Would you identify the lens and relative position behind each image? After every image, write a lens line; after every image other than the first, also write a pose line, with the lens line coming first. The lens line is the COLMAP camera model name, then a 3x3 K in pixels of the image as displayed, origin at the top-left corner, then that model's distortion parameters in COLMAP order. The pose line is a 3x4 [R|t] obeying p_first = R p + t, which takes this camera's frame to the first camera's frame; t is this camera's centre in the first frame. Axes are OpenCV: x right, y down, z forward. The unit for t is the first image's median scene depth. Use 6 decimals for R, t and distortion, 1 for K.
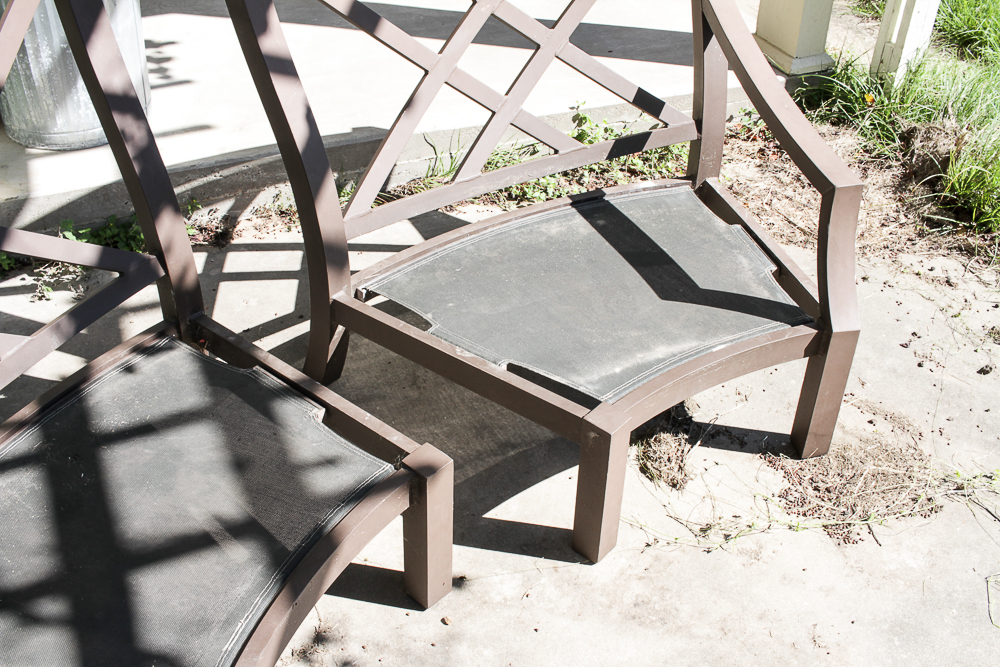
lens RADIAL K [[1109.5, 0, 489.3], [0, 1109.5, 339.0], [0, 0, 1]] dist [-0.088829, 0.000000]
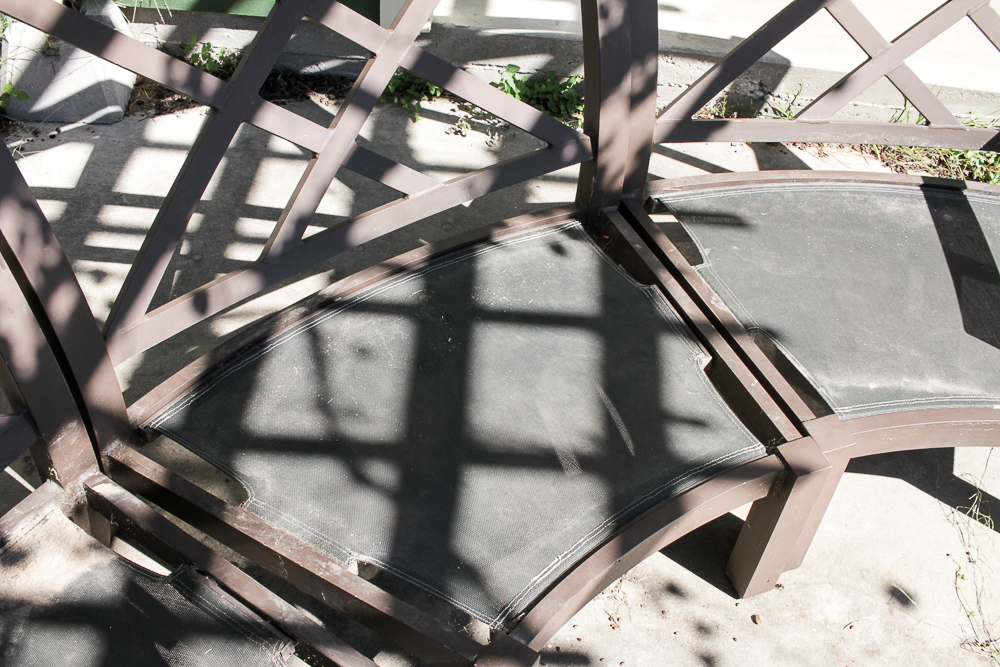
lens RADIAL K [[1109.5, 0, 503.6], [0, 1109.5, 341.2], [0, 0, 1]] dist [-0.088829, 0.000000]
pose [[0.901306, 0.340486, -0.267801, -0.060997], [-0.309474, 0.938695, 0.151910, -0.033732], [0.303106, -0.054040, 0.951423, 0.077620]]
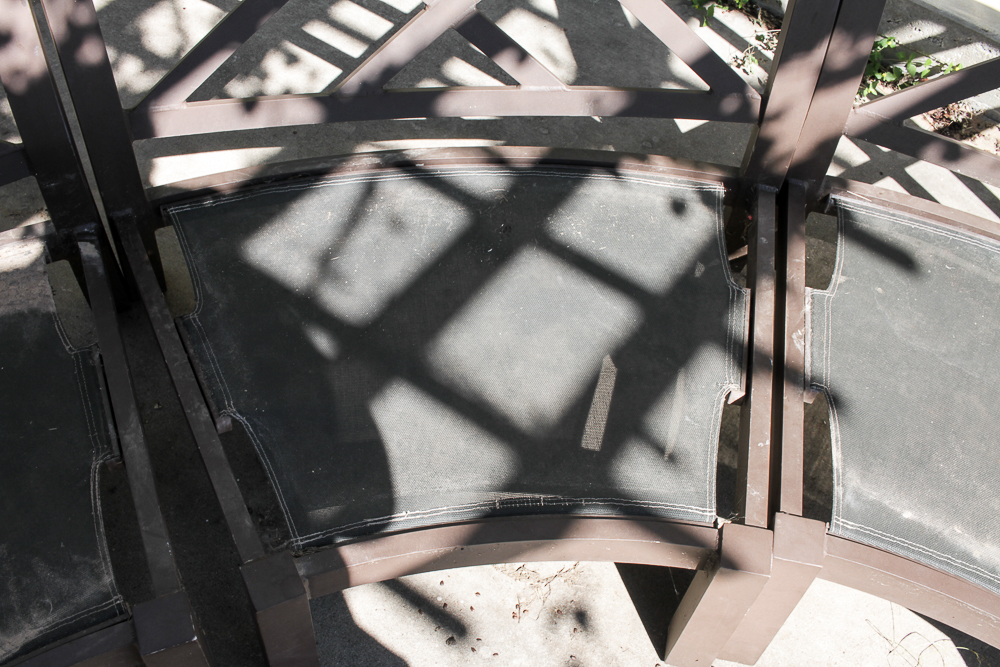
lens RADIAL K [[1109.5, 0, 500.7], [0, 1109.5, 340.6], [0, 0, 1]] dist [-0.088829, 0.000000]
pose [[0.530724, 0.693111, -0.487780, 0.102838], [-0.562040, 0.718590, 0.409559, -0.172737], [0.634384, 0.056789, 0.770929, 0.297716]]
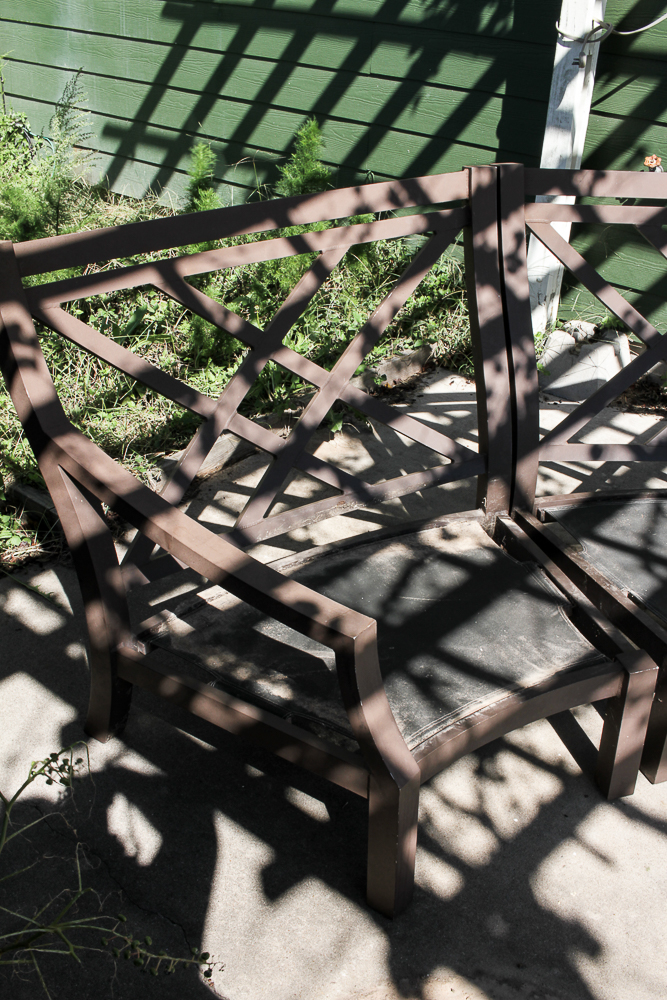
lens RADIAL K [[1109.5, 0, 352.7], [0, 1109.5, 489.2], [0, 0, 1]] dist [-0.088829, 0.000000]
pose [[0.457456, 0.439859, -0.772825, 0.430942], [-0.557504, 0.818941, 0.136106, 0.152554], [0.692766, 0.368590, 0.619852, -0.241672]]
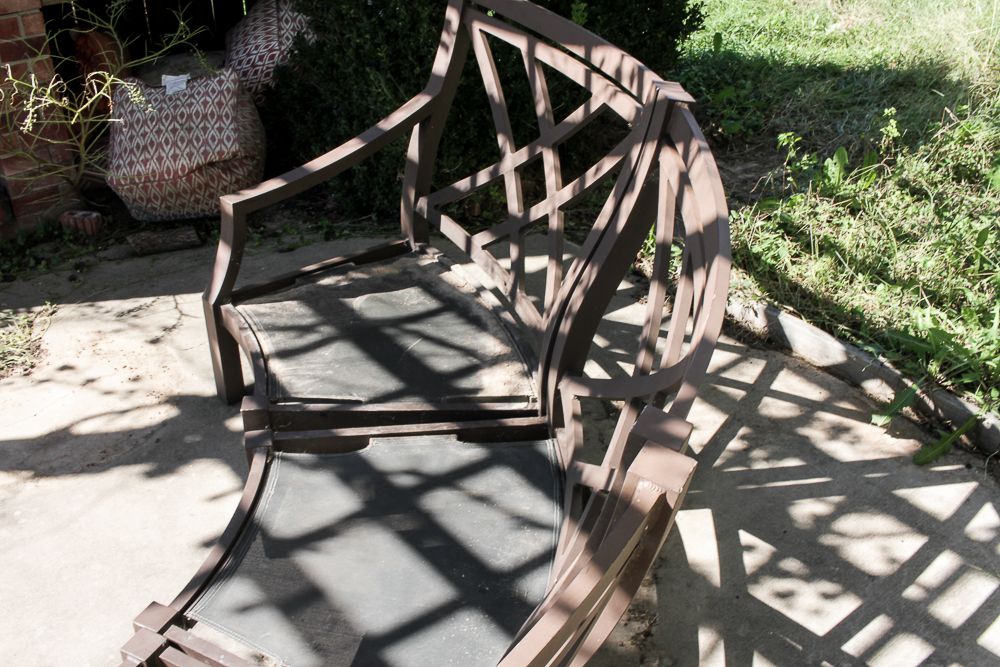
lens RADIAL K [[1109.5, 0, 493.7], [0, 1109.5, 339.5], [0, 0, 1]] dist [-0.088829, 0.000000]
pose [[-0.958530, 0.146881, -0.244226, -0.139362], [-0.175677, 0.370254, 0.912168, -0.949286], [0.224405, 0.917245, -0.329096, 1.056152]]
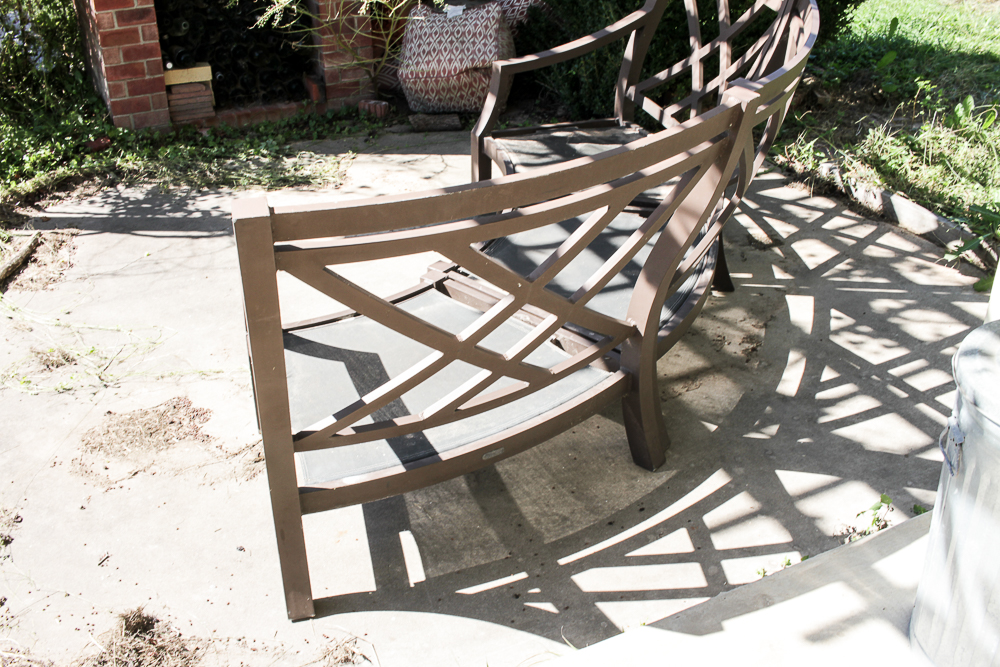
lens RADIAL K [[1109.5, 0, 497.6], [0, 1109.5, 332.5], [0, 0, 1]] dist [-0.088829, 0.000000]
pose [[-0.996136, 0.031598, -0.081937, 0.003468], [-0.063057, 0.392040, 0.917785, -1.363497], [0.061123, 0.919406, -0.388532, 1.619543]]
